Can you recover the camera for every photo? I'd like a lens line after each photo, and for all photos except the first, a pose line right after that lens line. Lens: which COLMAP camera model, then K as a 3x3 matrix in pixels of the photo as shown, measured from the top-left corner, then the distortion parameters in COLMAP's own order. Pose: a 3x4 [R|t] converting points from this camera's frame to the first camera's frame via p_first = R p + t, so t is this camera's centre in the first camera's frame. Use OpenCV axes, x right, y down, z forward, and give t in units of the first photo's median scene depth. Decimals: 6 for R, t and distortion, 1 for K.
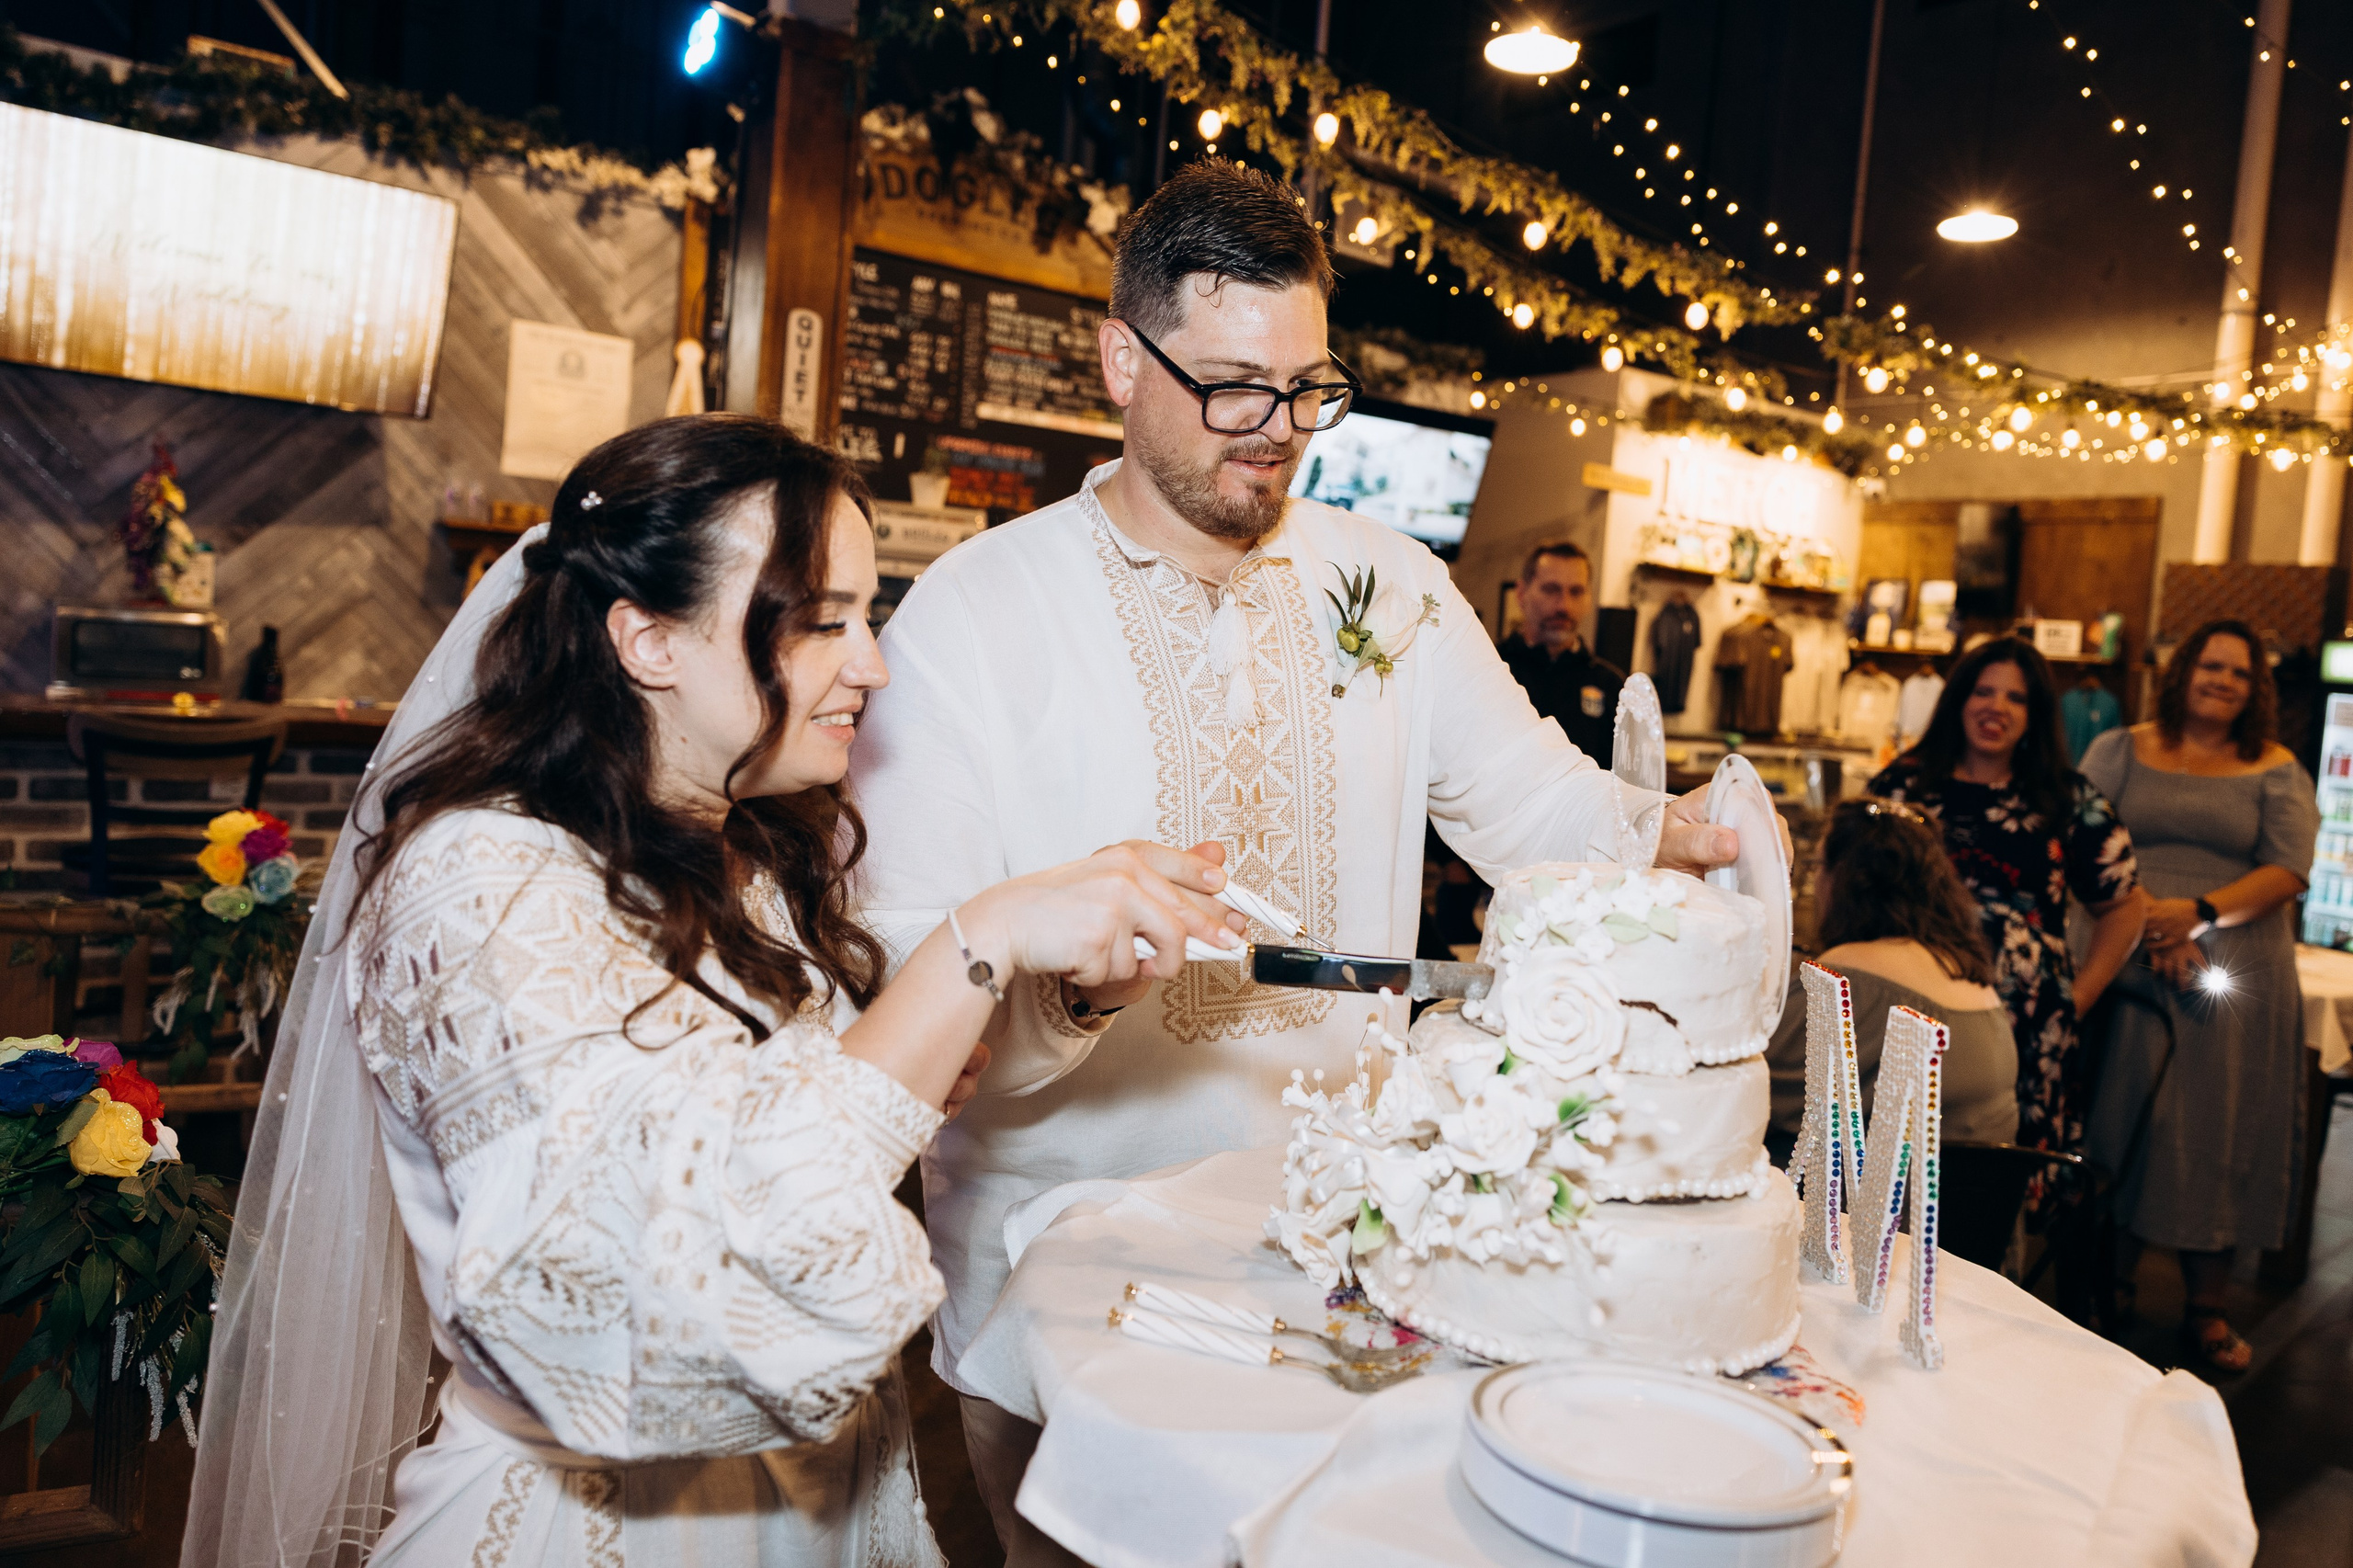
lens RADIAL K [[1712.1, 0, 1280.4], [0, 1712.1, 734.5], [0, 0, 1]] dist [-0.006682, 0.005478]
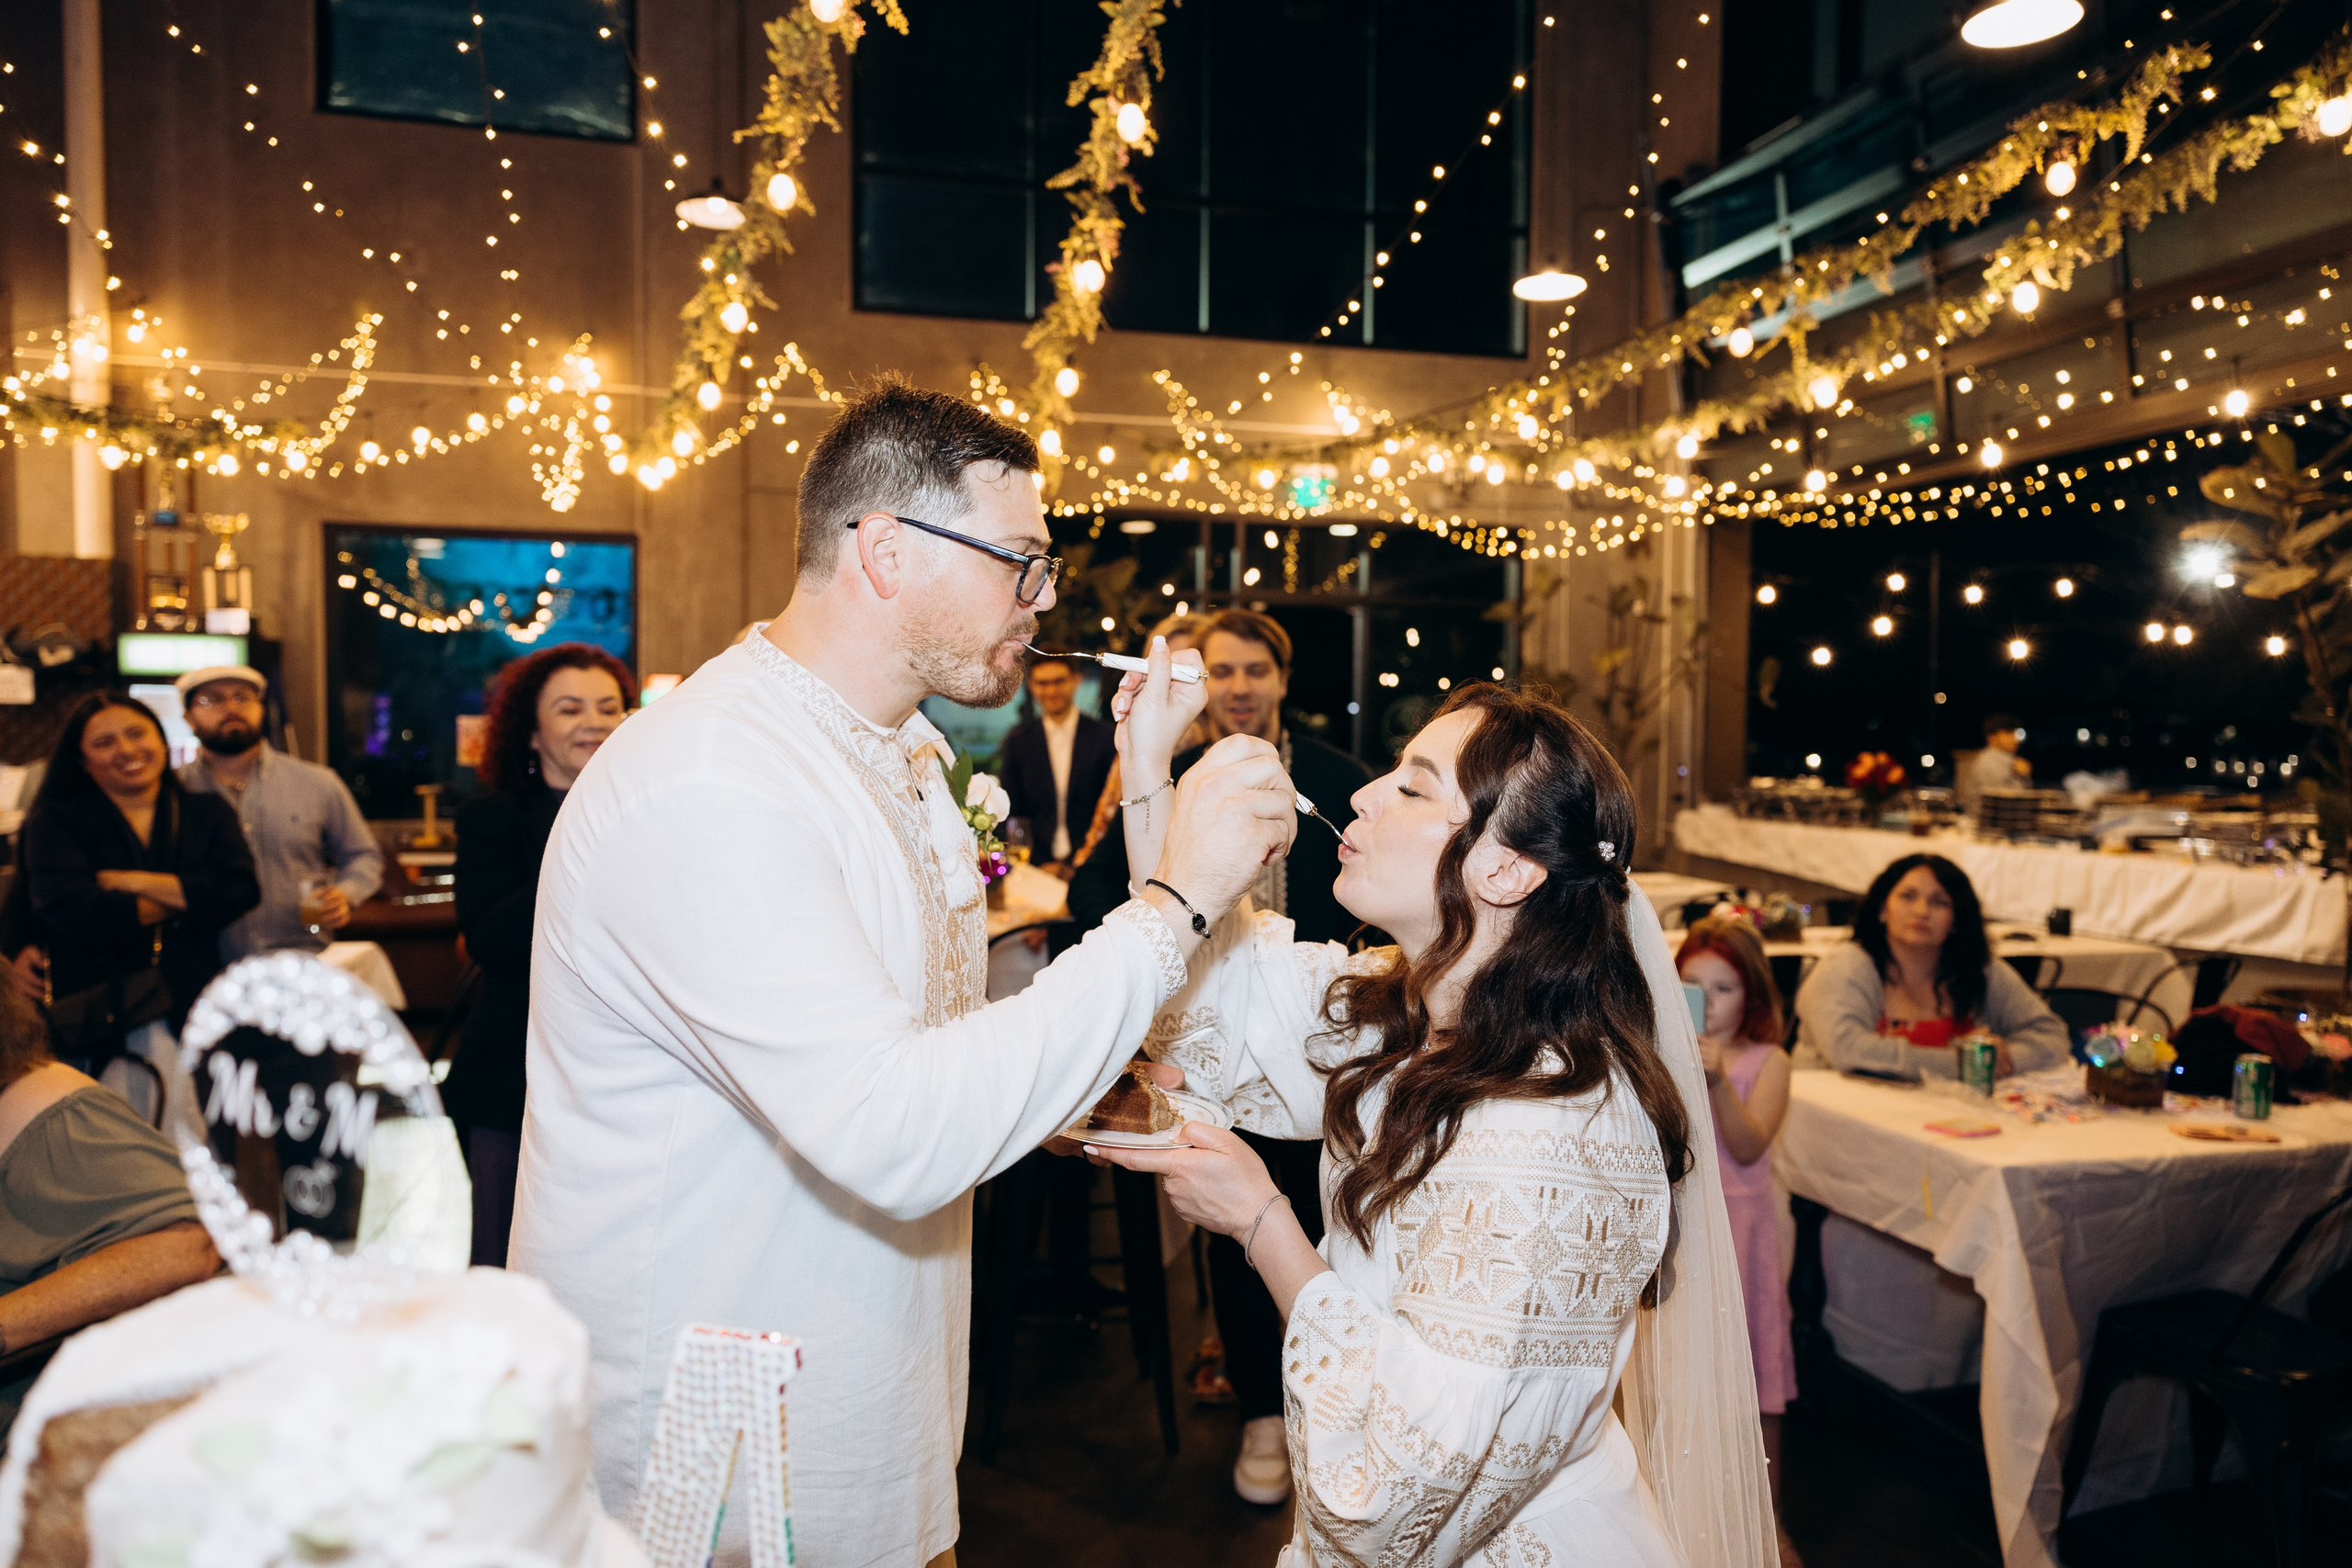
lens RADIAL K [[1579.1, 0, 1186.4], [0, 1579.1, 790.0], [0, 0, 1]] dist [0.007052, -0.001153]
pose [[0.384492, -0.116453, 0.915754, -0.022960], [0.066865, 0.992919, 0.098192, -0.019556], [-0.920704, 0.023478, 0.389556, 0.079517]]
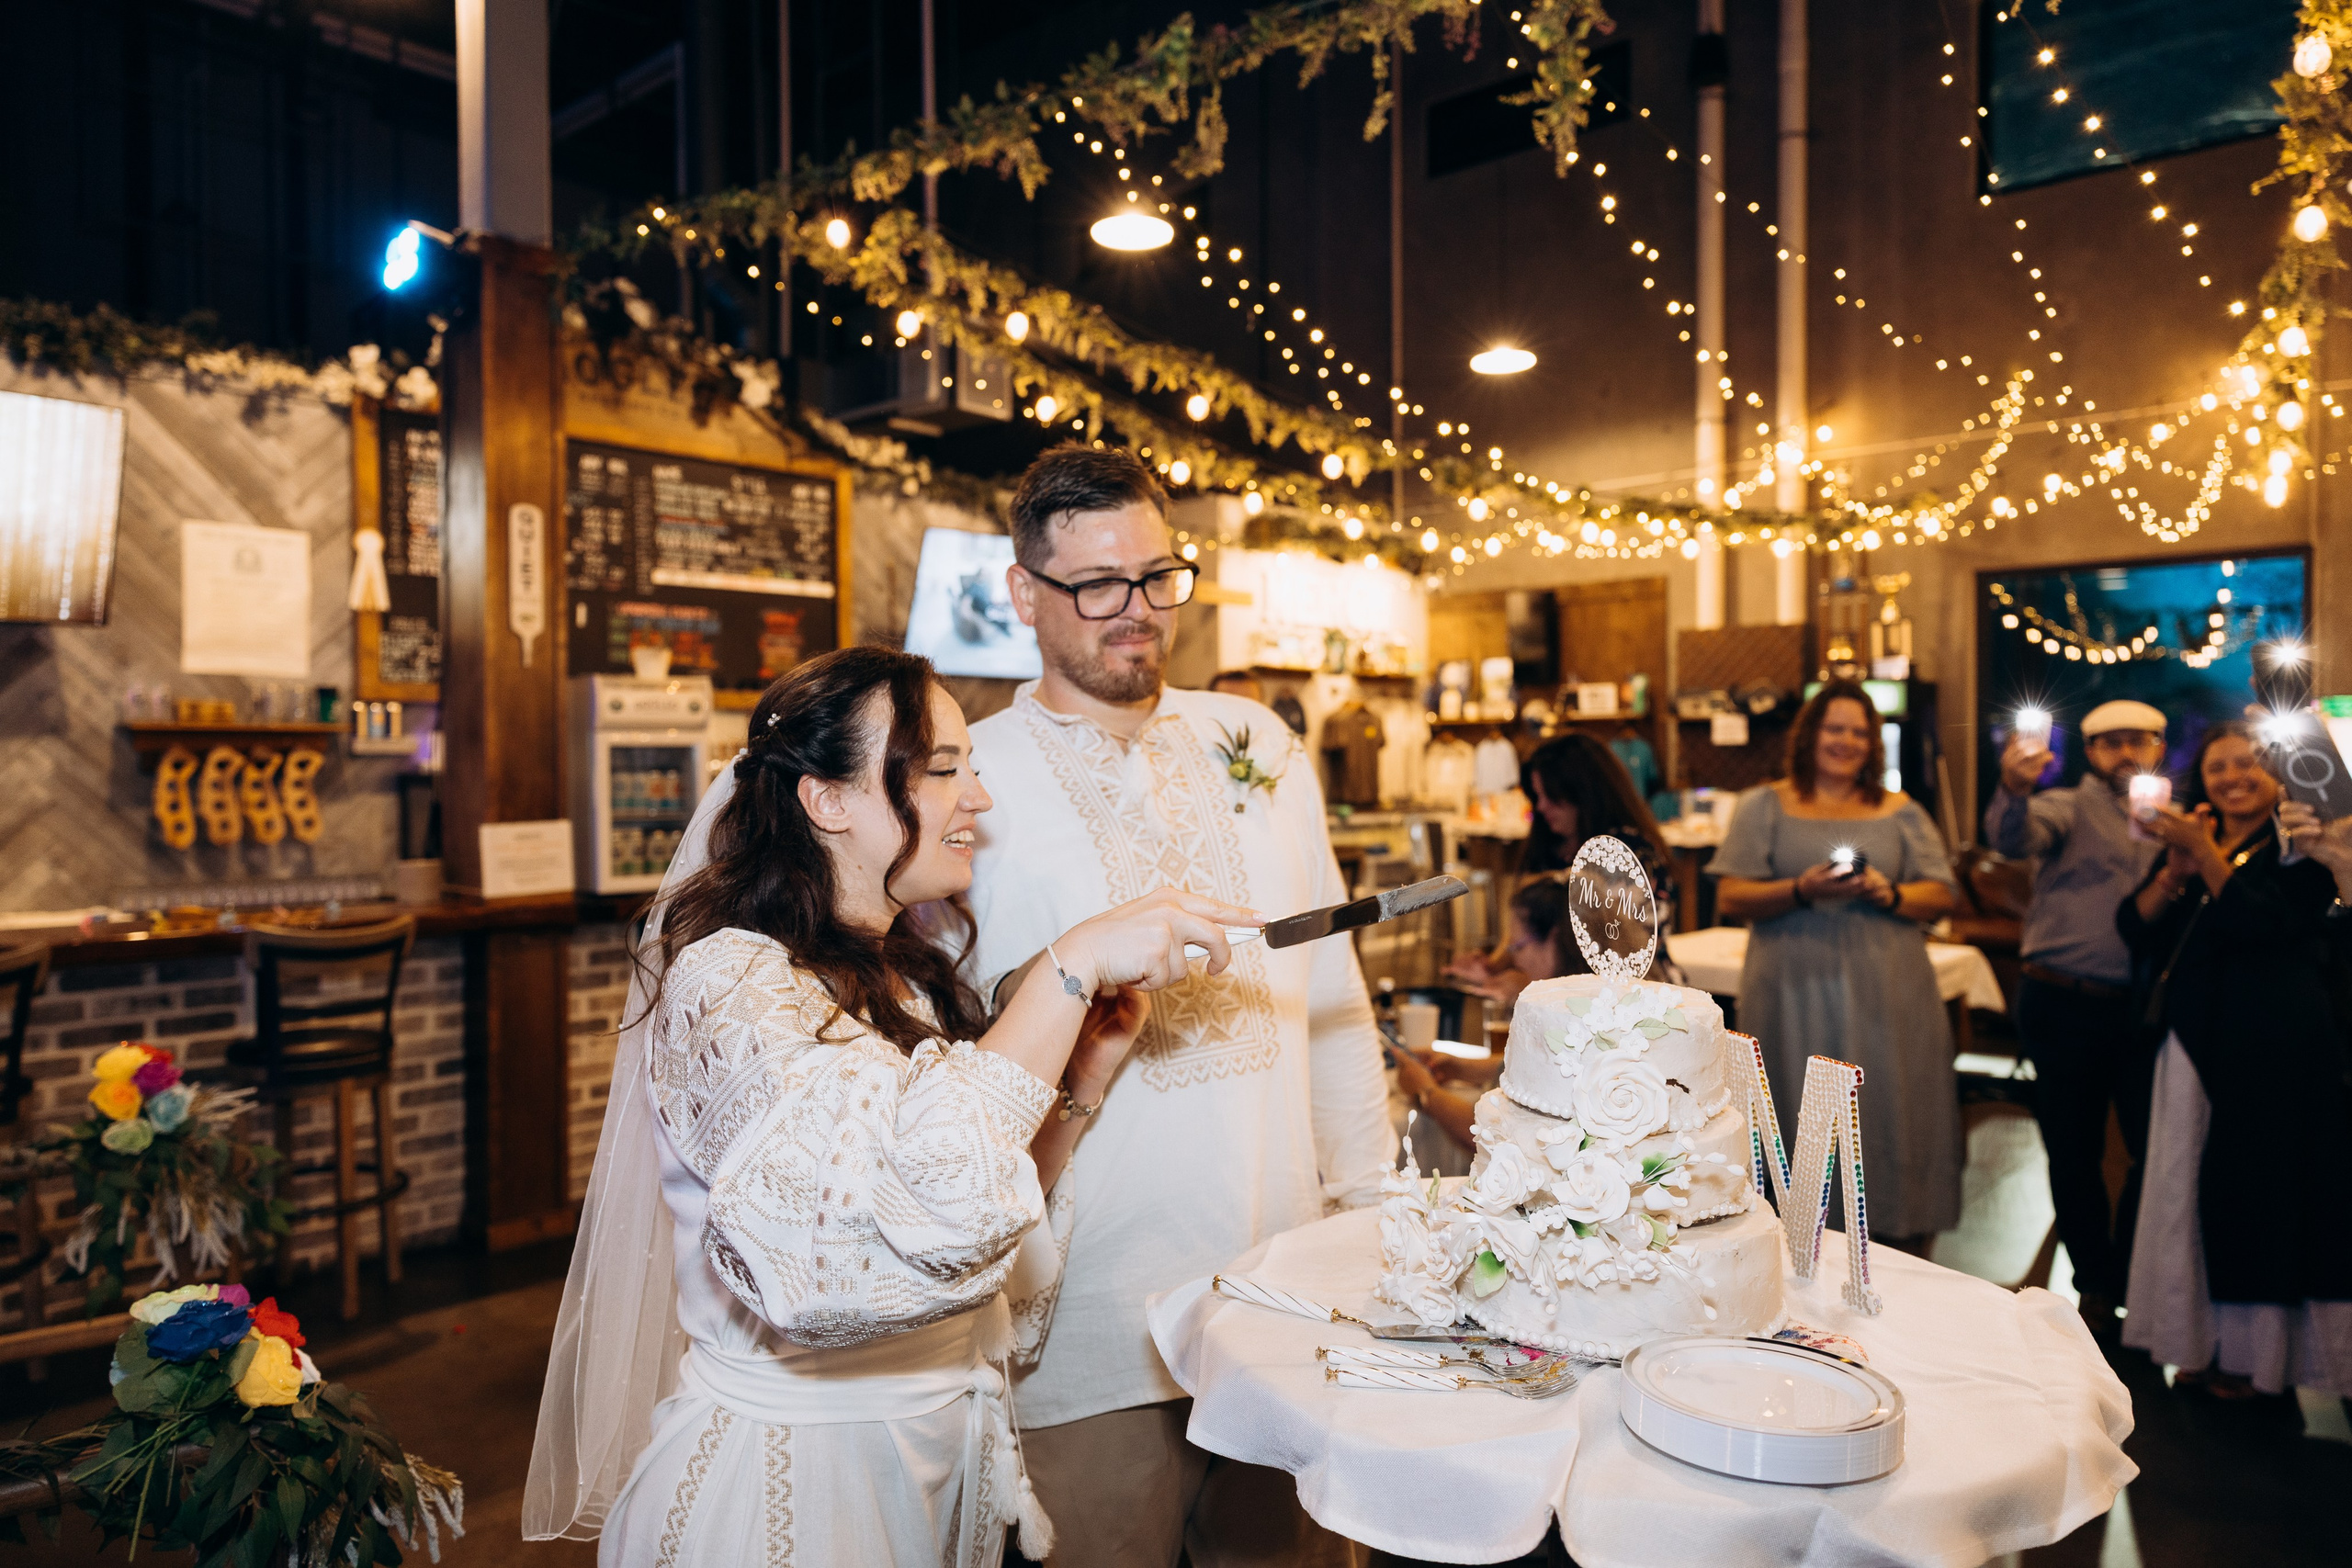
lens RADIAL K [[1569.0, 0, 1183.5], [0, 1569.0, 782.2], [0, 0, 1]] dist [0.005049, -0.002636]
pose [[0.978490, -0.092834, 0.184224, -0.054105], [0.097770, 0.995048, -0.017877, -0.013677], [-0.181653, 0.035505, 0.982722, -0.024528]]
